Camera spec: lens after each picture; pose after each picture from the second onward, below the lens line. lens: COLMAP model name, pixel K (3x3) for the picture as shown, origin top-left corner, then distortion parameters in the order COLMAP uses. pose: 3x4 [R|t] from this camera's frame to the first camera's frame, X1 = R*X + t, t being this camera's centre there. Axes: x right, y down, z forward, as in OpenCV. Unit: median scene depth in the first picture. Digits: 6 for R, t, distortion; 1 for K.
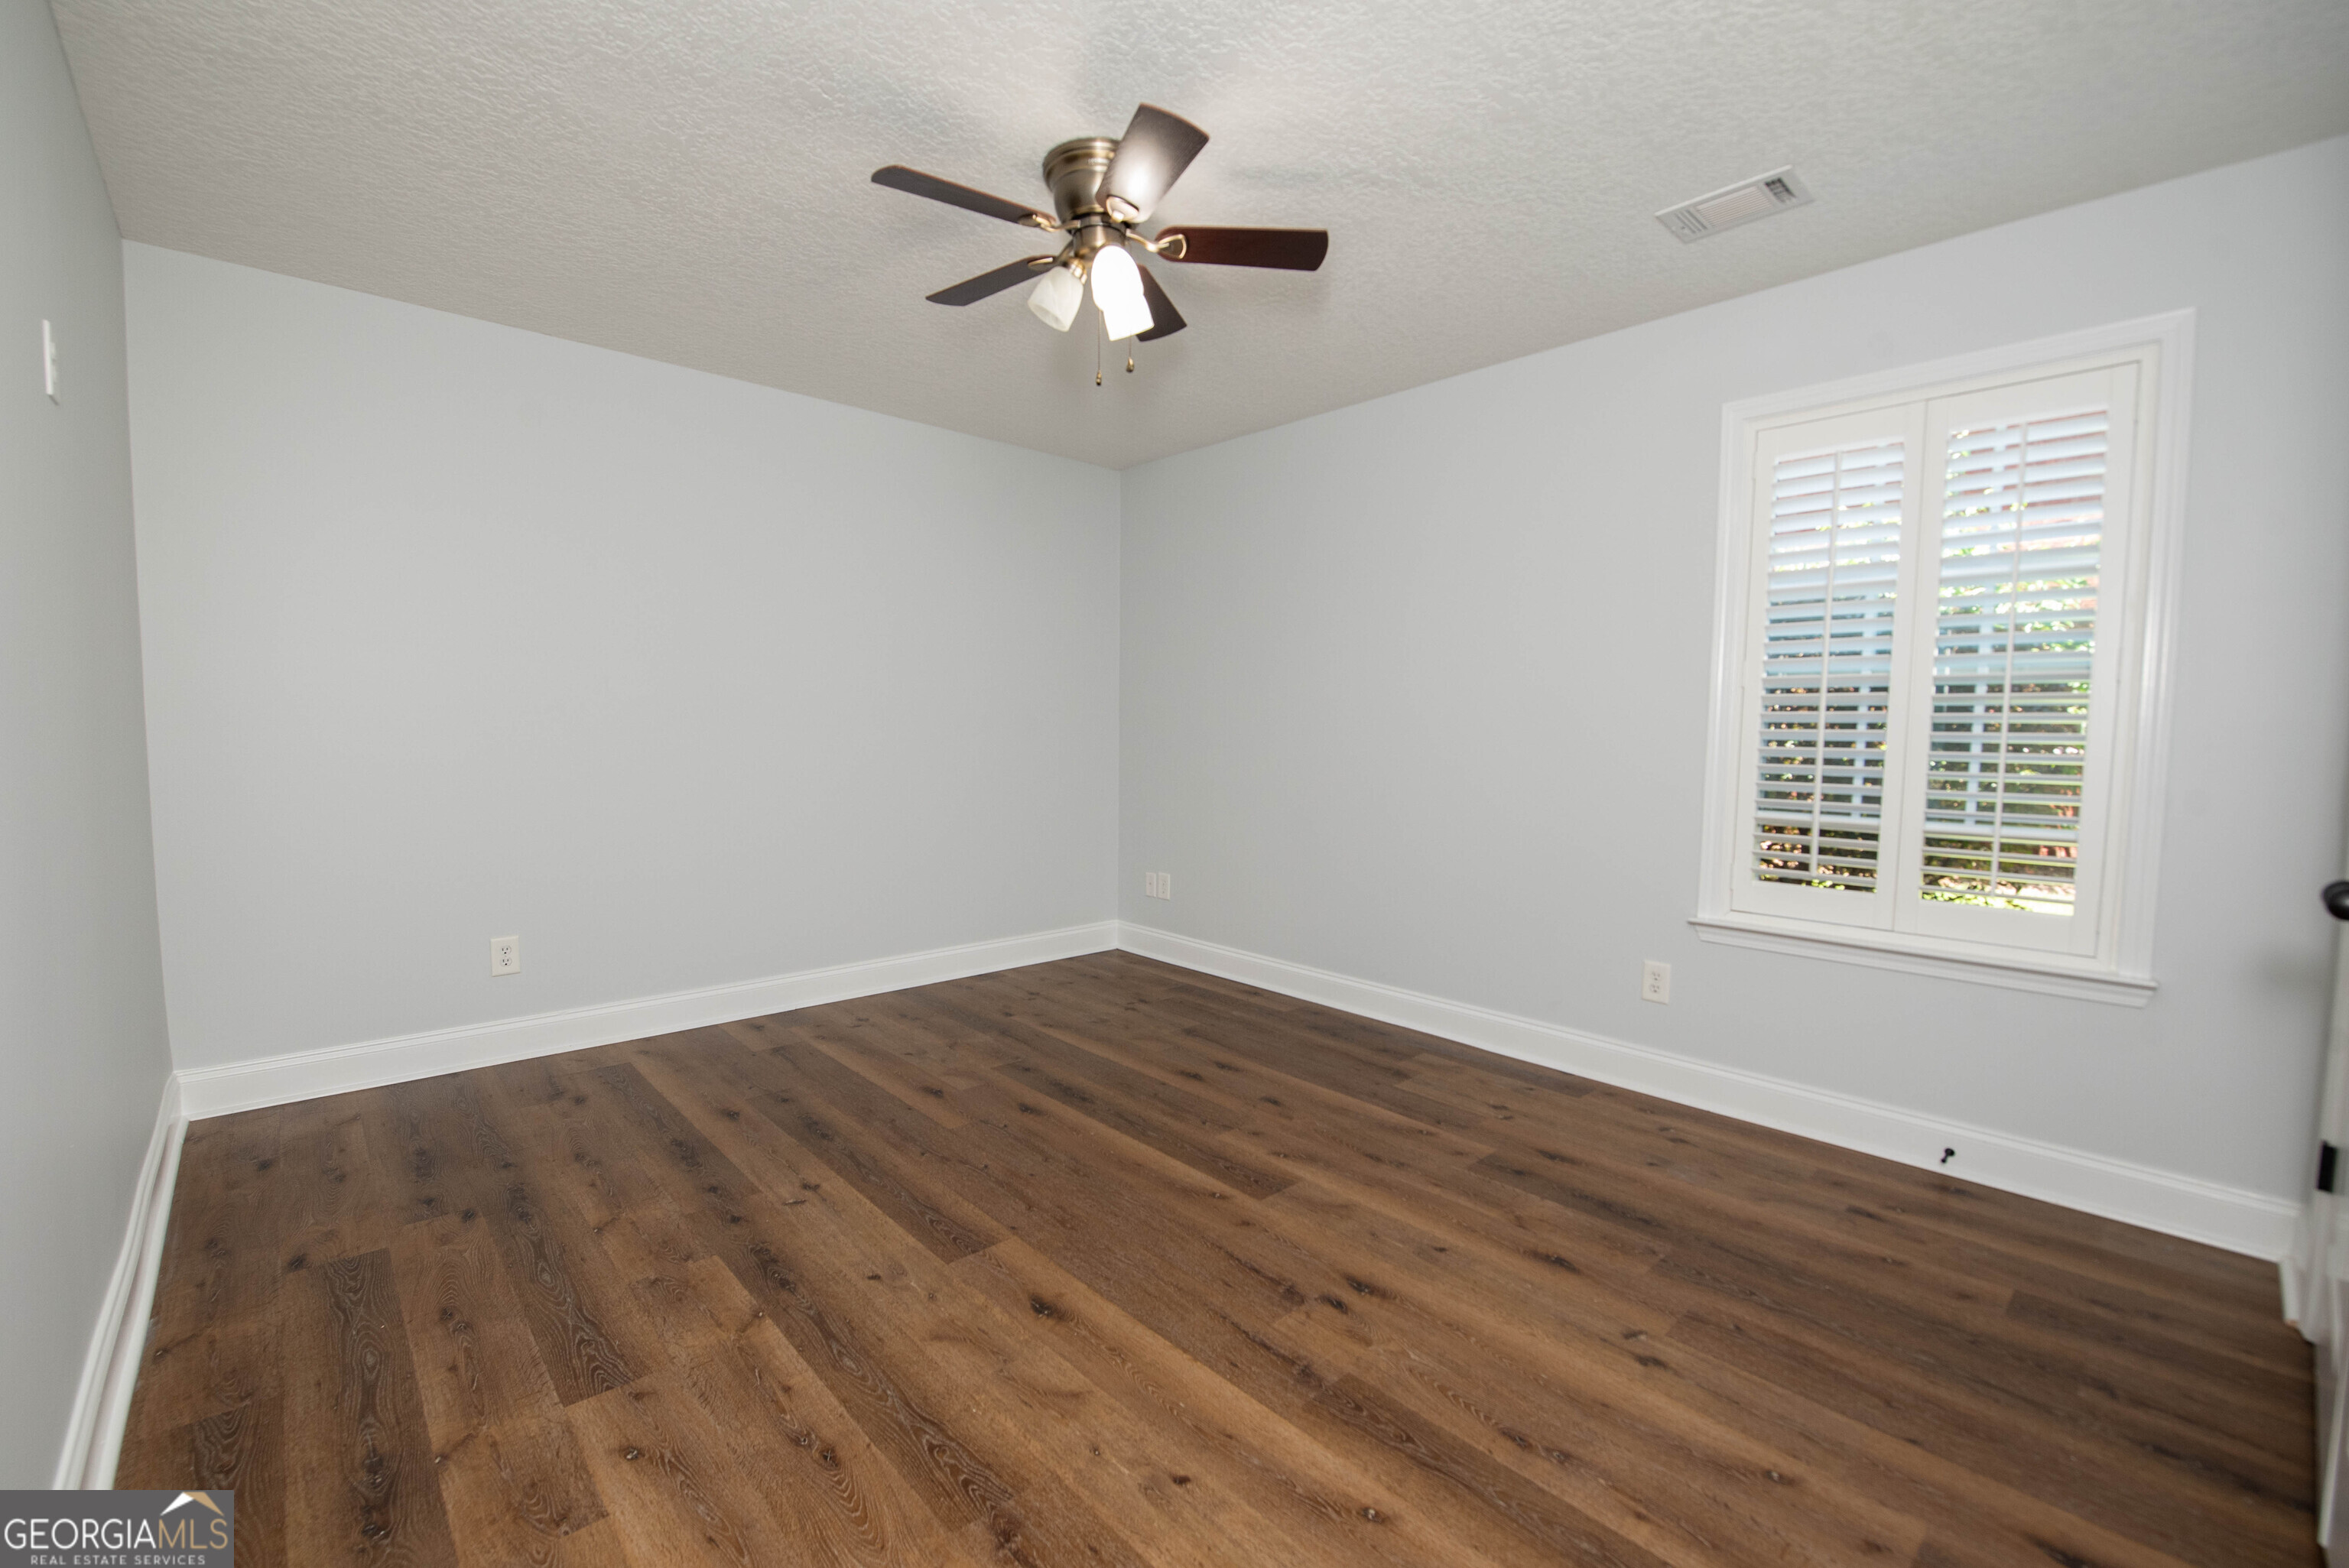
lens RADIAL K [[956.9, 0, 1165.4], [0, 956.9, 800.7], [0, 0, 1]] dist [-0.011897, -0.003992]
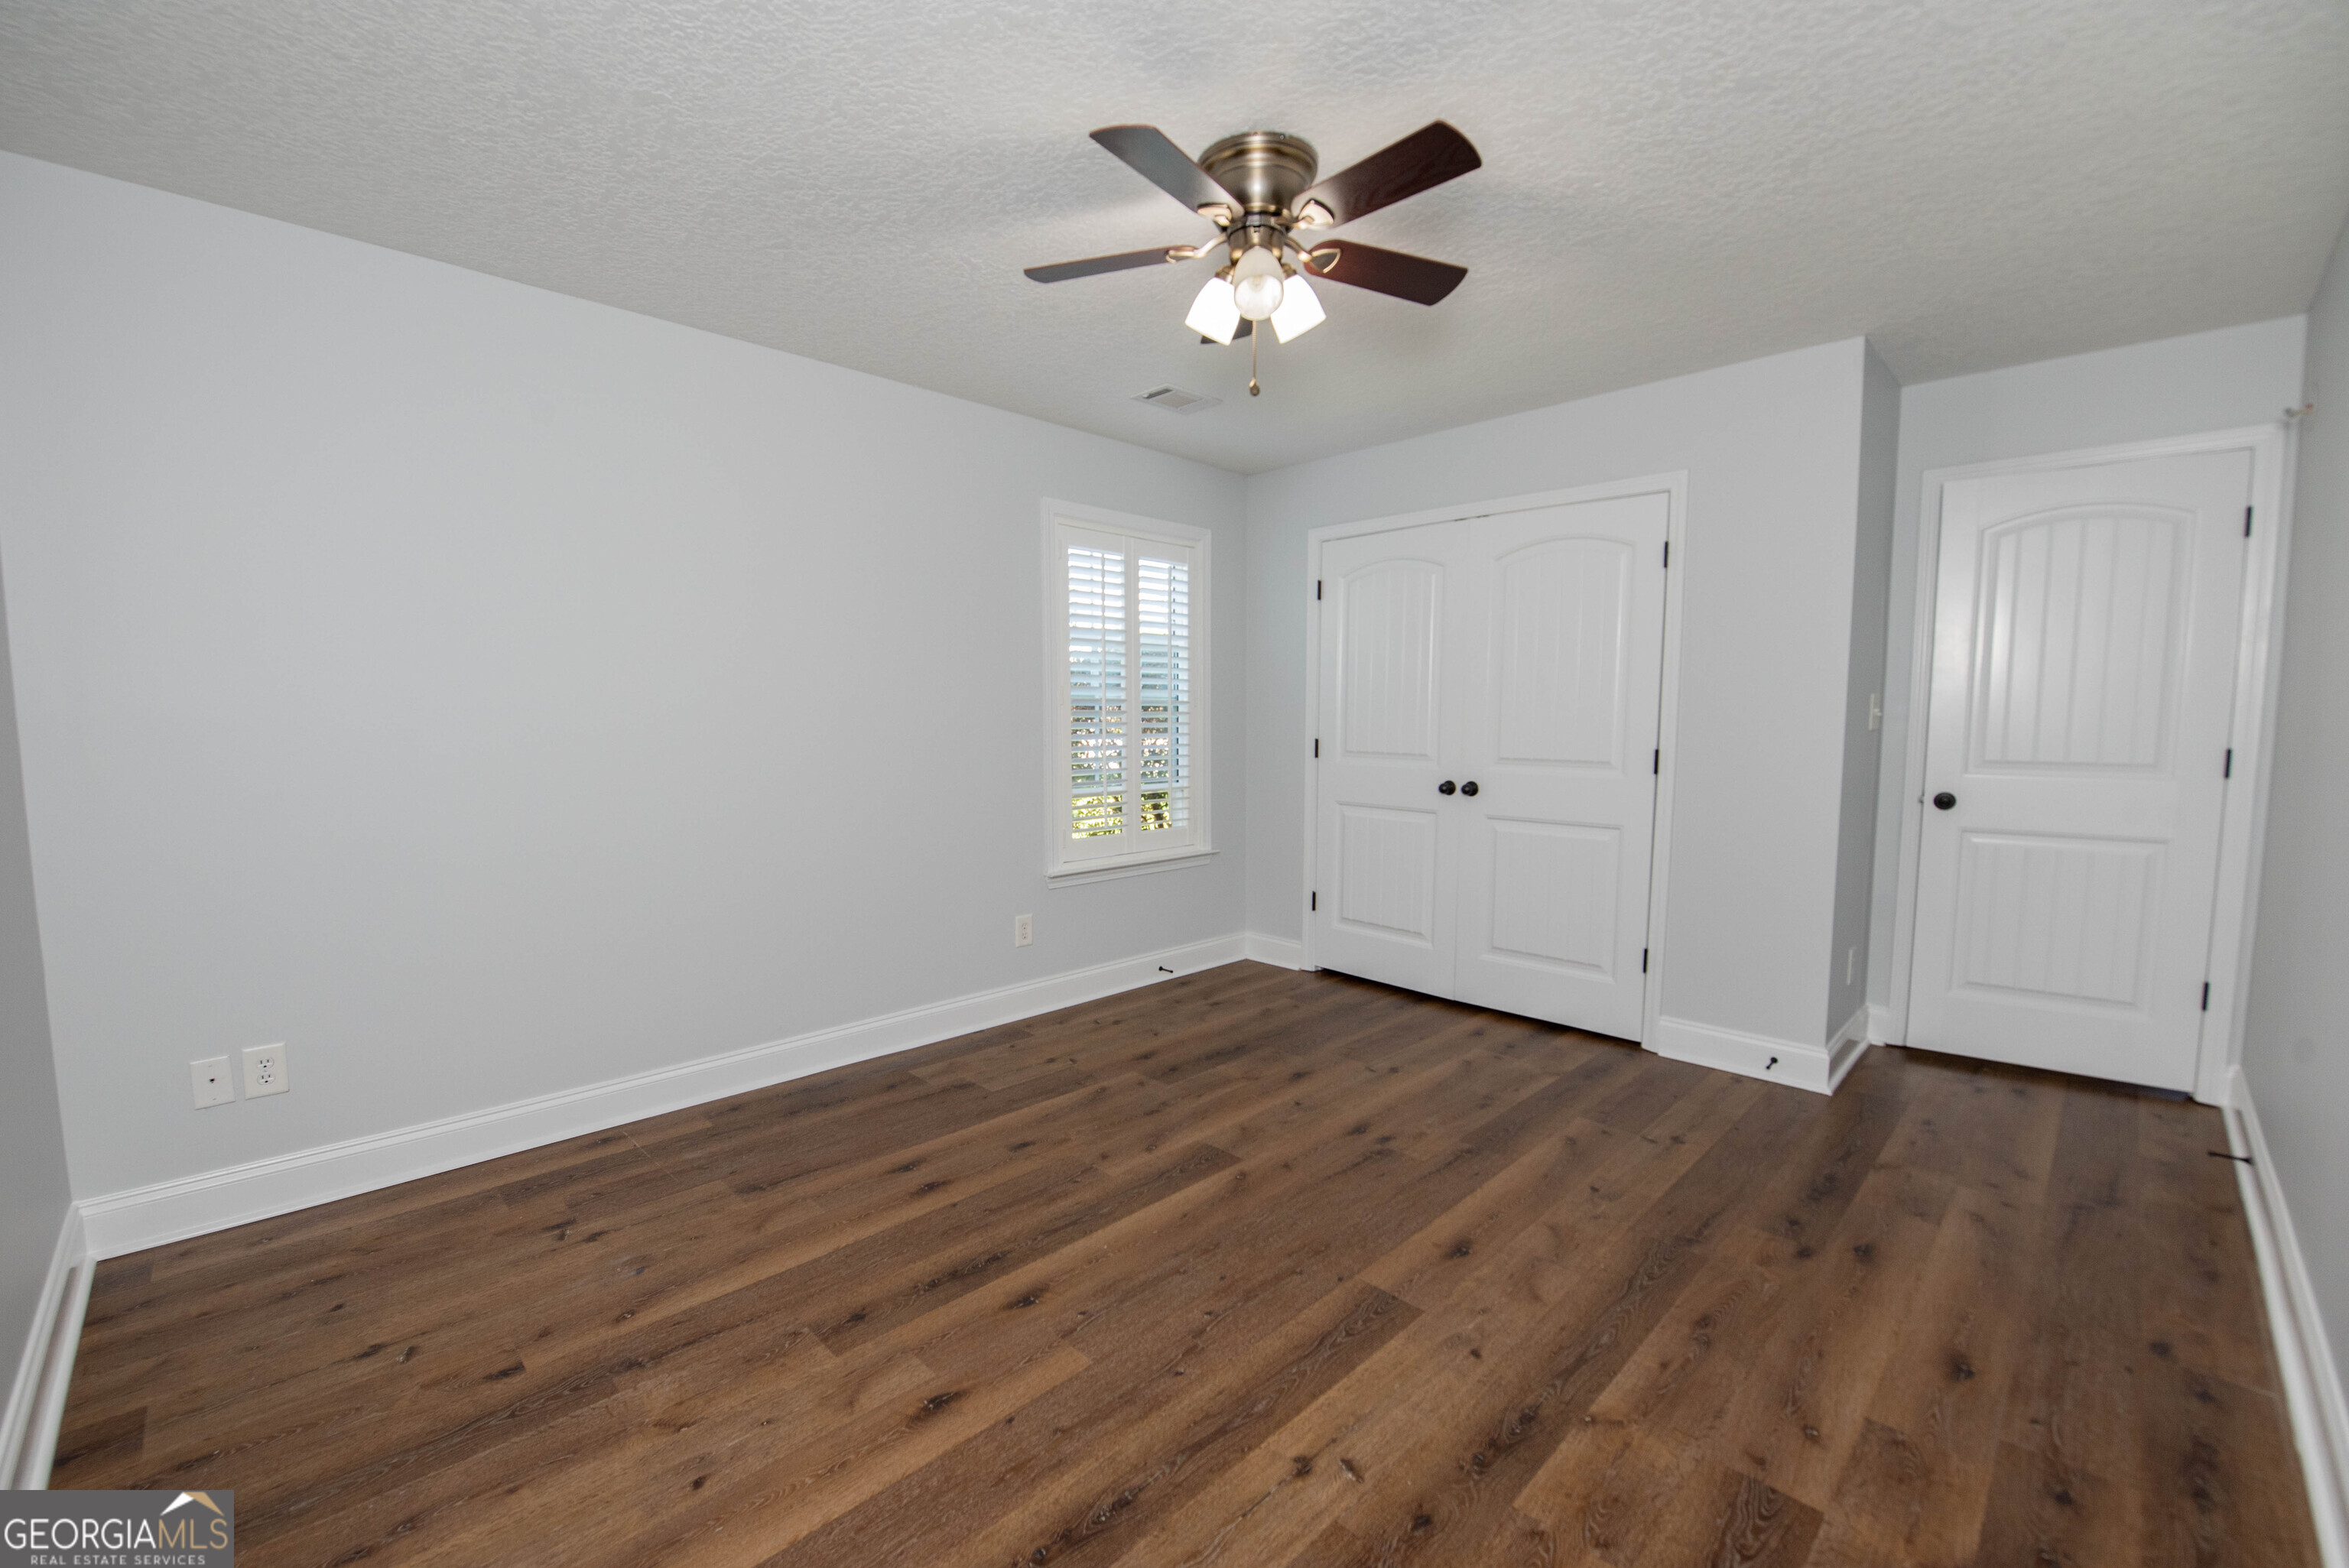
lens RADIAL K [[956.9, 0, 1165.4], [0, 956.9, 800.7], [0, 0, 1]] dist [-0.011897, -0.003992]
pose [[-0.020965, -0.100340, 0.994732, -0.955608], [0.077941, 0.991759, 0.101683, -0.122744], [-0.996738, 0.079662, -0.012972, 1.042375]]
